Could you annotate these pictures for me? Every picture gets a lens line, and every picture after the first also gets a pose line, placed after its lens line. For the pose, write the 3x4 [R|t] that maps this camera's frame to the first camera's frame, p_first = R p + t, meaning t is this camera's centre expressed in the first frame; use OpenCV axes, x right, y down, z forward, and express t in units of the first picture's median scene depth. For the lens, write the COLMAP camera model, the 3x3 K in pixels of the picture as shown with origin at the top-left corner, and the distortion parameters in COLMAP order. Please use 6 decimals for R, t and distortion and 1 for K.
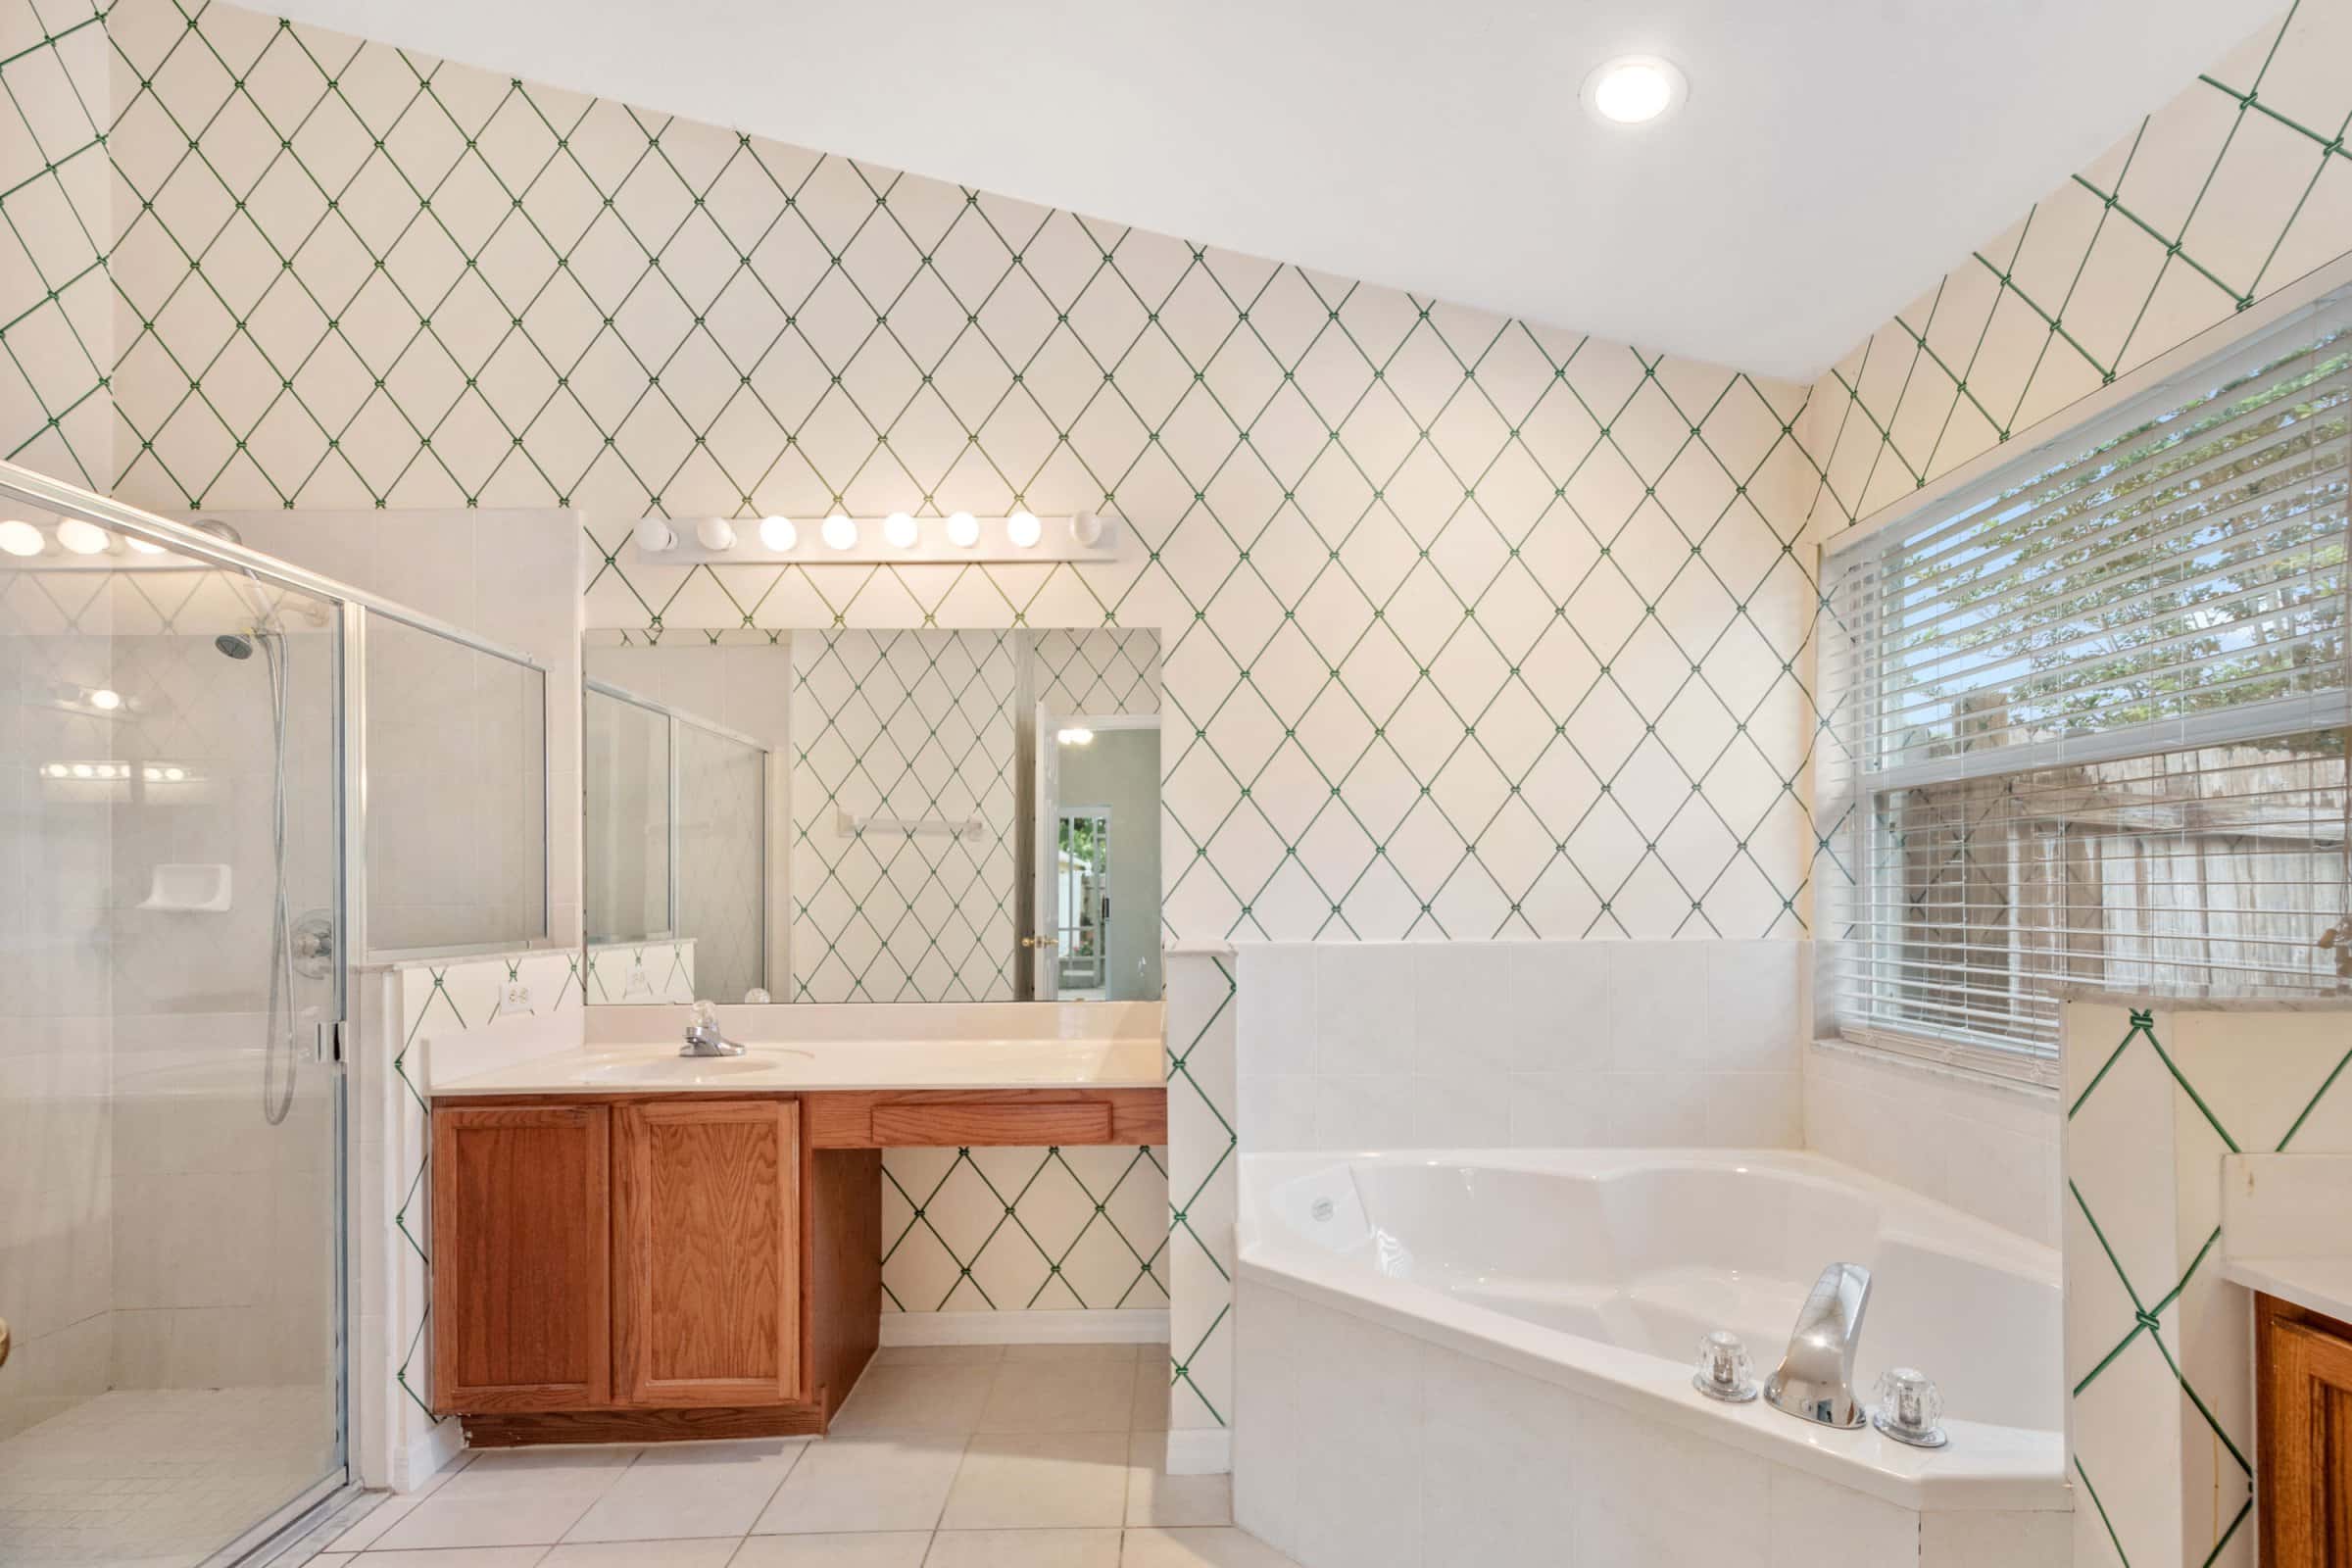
lens RADIAL K [[1041.8, 0, 1196.8], [0, 1041.8, 890.1], [0, 0, 1]] dist [0.018979, 0.000078]
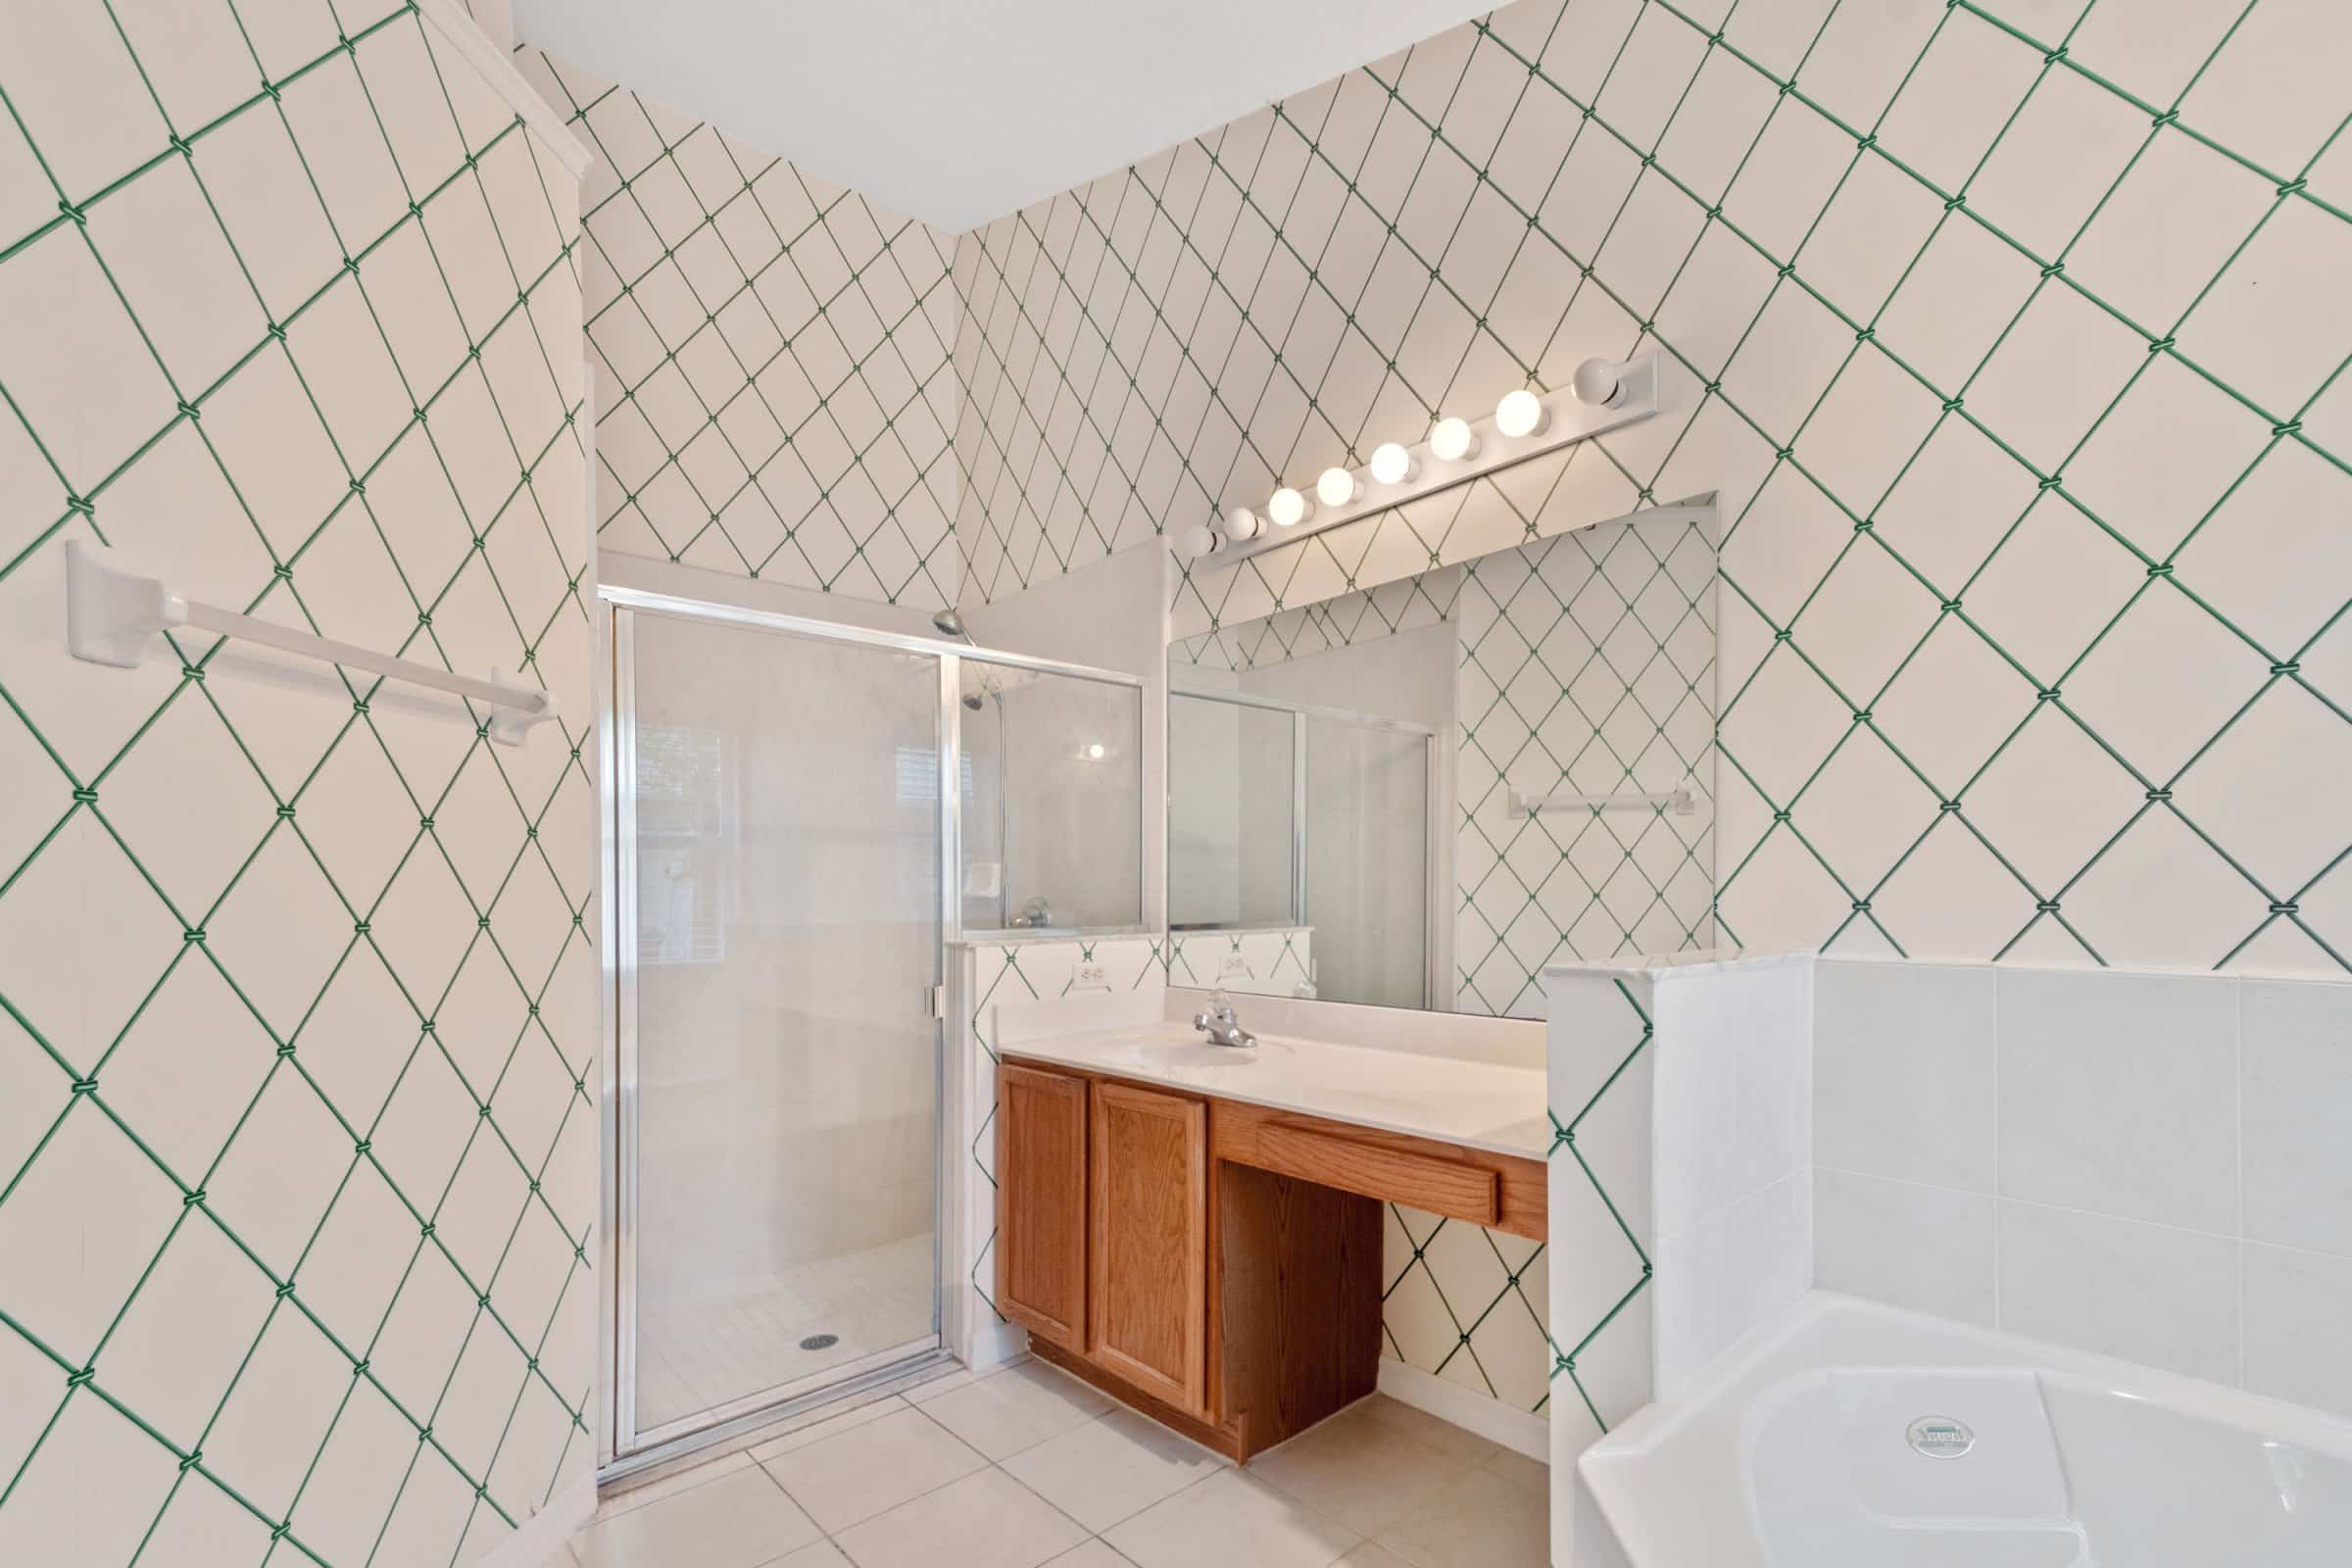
lens RADIAL K [[1051.5, 0, 1231.0], [0, 1051.5, 896.1], [0, 0, 1]] dist [0.001032, -0.000063]
pose [[0.668501, 0.004533, -0.743697, 0.291091], [0.010028, 0.999836, 0.015108, -0.000074], [0.743643, -0.017558, 0.668346, 0.329779]]
